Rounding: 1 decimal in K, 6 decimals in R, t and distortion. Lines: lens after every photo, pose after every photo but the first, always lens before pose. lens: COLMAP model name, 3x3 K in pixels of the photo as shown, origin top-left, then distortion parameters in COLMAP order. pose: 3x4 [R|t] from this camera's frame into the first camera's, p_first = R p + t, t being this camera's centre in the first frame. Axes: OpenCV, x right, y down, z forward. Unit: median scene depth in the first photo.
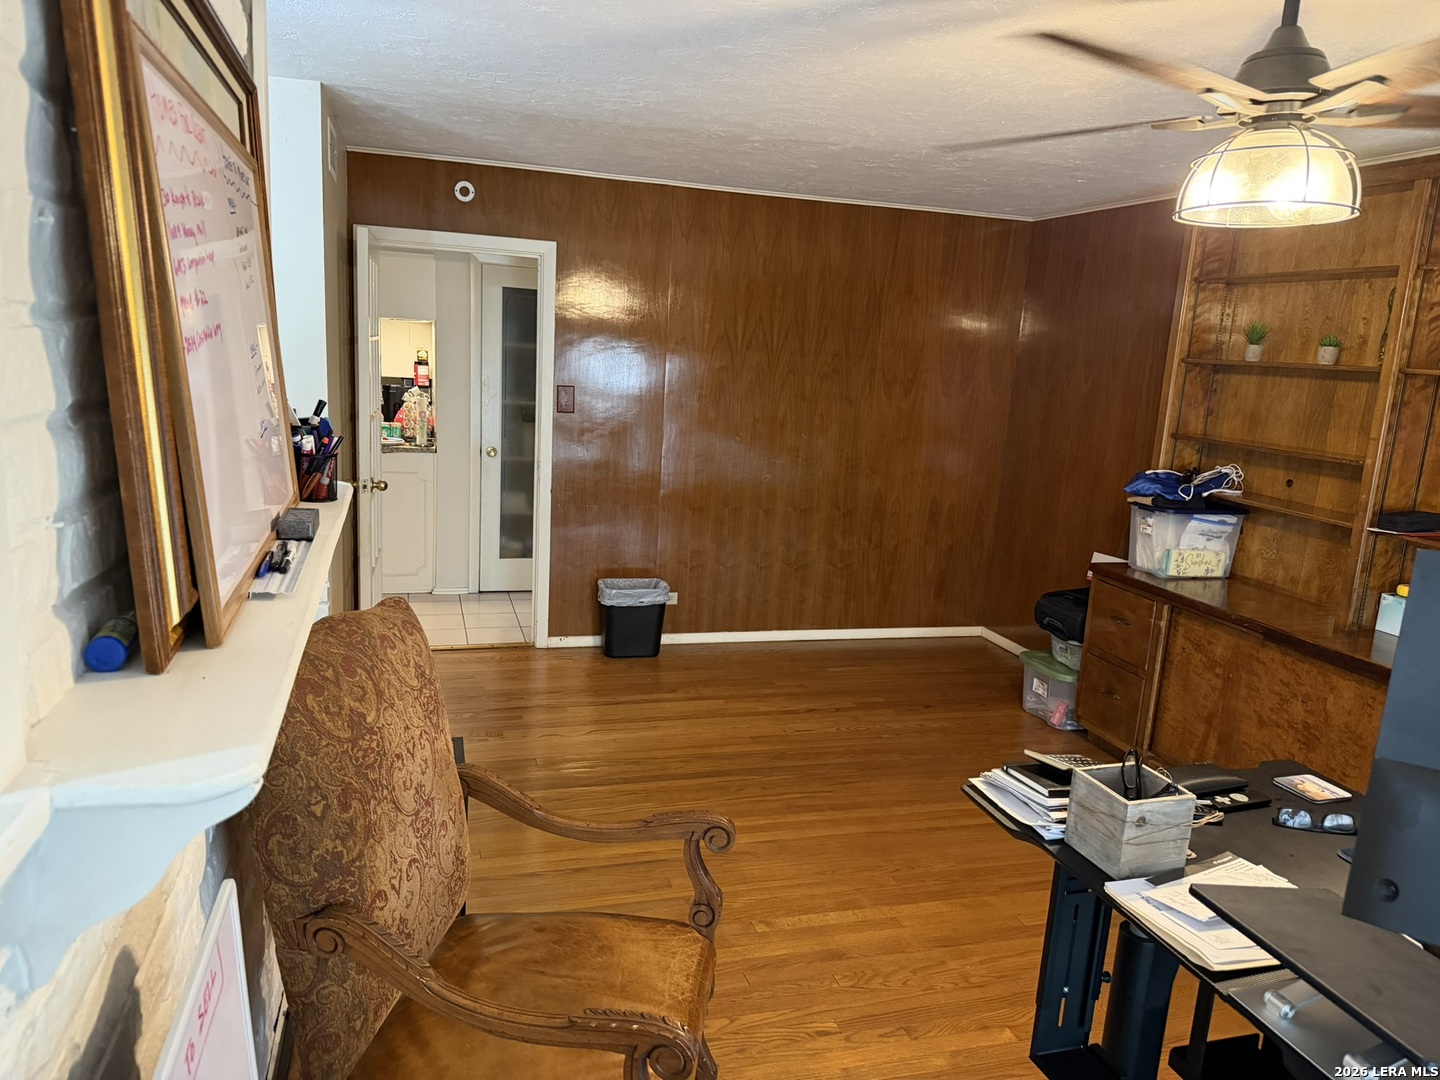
lens RADIAL K [[1011.1, 0, 718.7], [0, 1011.1, 542.4], [0, 0, 1]] dist [0.003615, -0.000111]
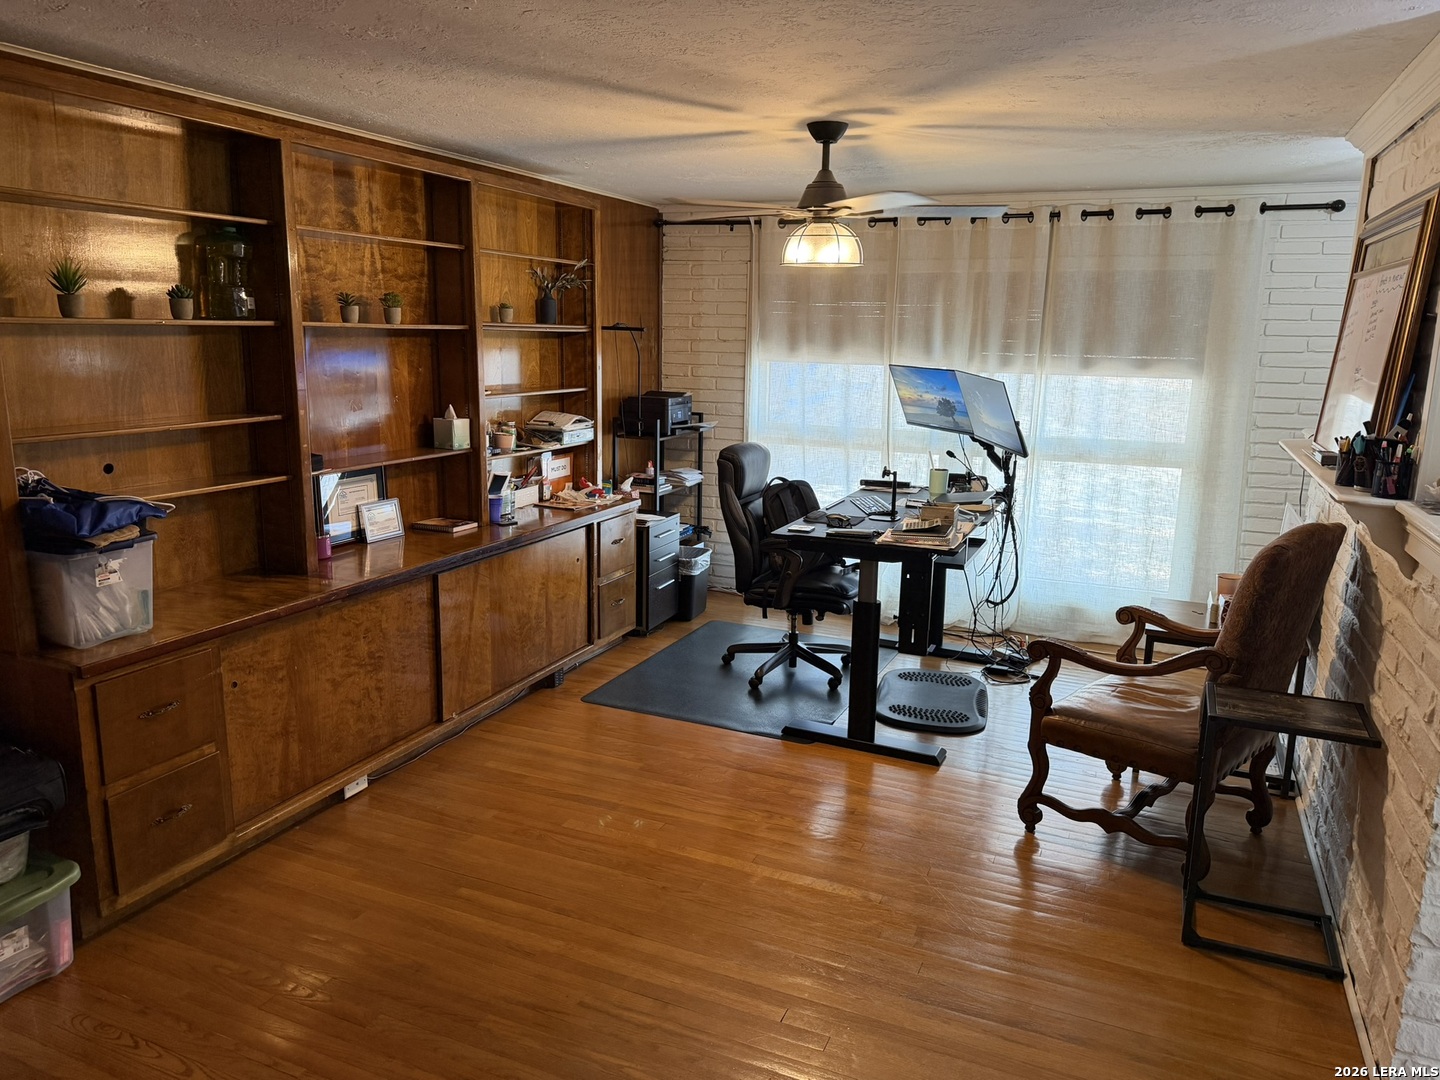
lens RADIAL K [[1011.1, 0, 721.3], [0, 1011.1, 542.0], [0, 0, 1]] dist [0.003615, -0.000111]
pose [[-0.766752, -0.194274, 0.611840, -0.318951], [0.076491, 0.918667, 0.387557, -0.293997], [-0.637370, 0.343960, -0.689529, 1.340882]]
